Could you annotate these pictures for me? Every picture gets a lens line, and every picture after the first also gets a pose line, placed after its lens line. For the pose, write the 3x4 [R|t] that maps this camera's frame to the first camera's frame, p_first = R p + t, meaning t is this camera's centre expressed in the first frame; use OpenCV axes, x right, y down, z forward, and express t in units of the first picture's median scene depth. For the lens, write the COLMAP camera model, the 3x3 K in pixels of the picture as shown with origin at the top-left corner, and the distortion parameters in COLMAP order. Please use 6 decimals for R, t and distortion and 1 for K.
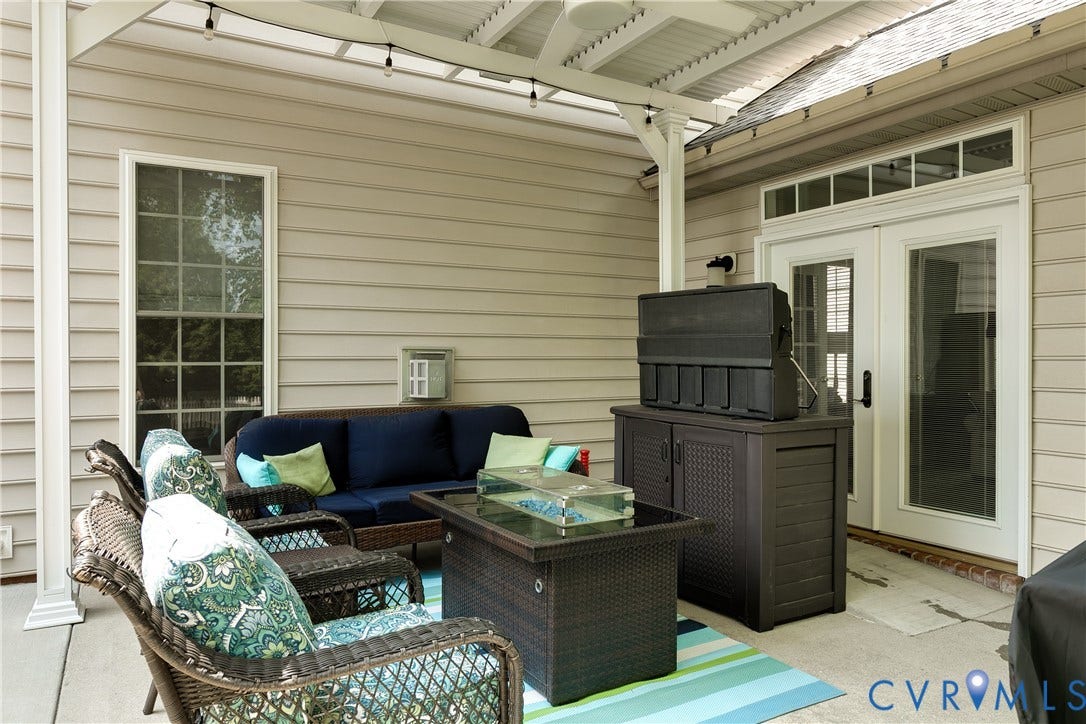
lens RADIAL K [[742.6, 0, 543.0], [0, 742.6, 362.0], [0, 0, 1]] dist [0.008367, 0.001764]
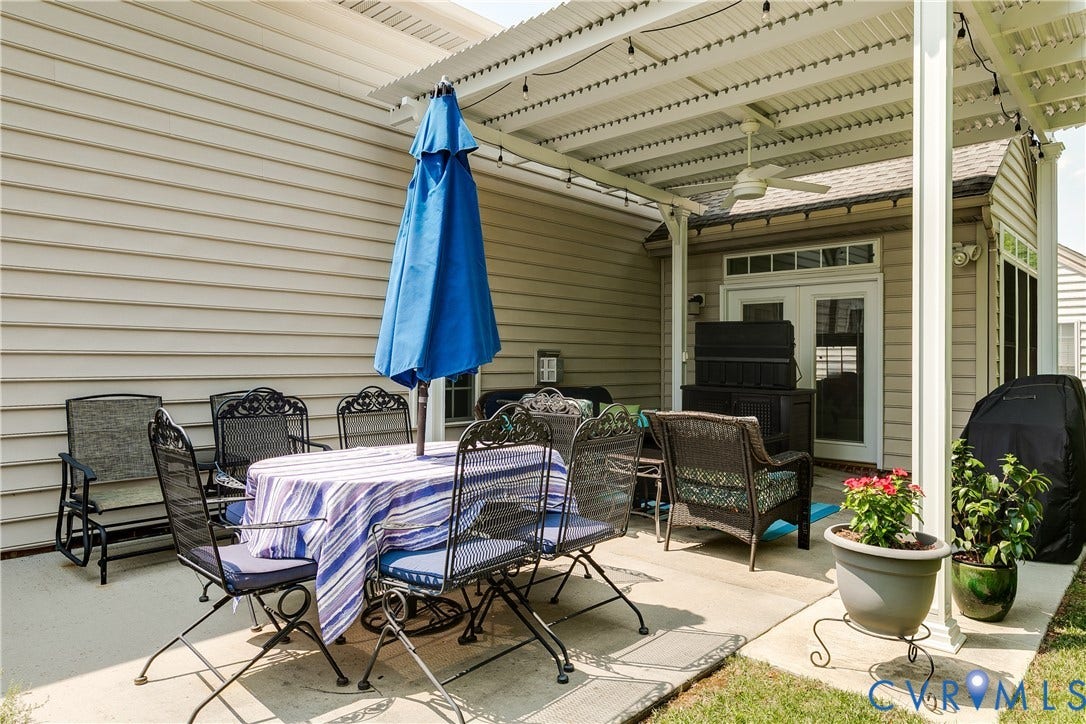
lens RADIAL K [[682.3, 0, 543.0], [0, 682.3, 362.0], [0, 0, 1]] dist [-0.040926, 0.000370]
pose [[0.959288, 0.008992, 0.282288, -0.549301], [-0.008829, 0.999959, -0.001847, 0.008930], [-0.282293, -0.000720, 0.959328, -0.360237]]
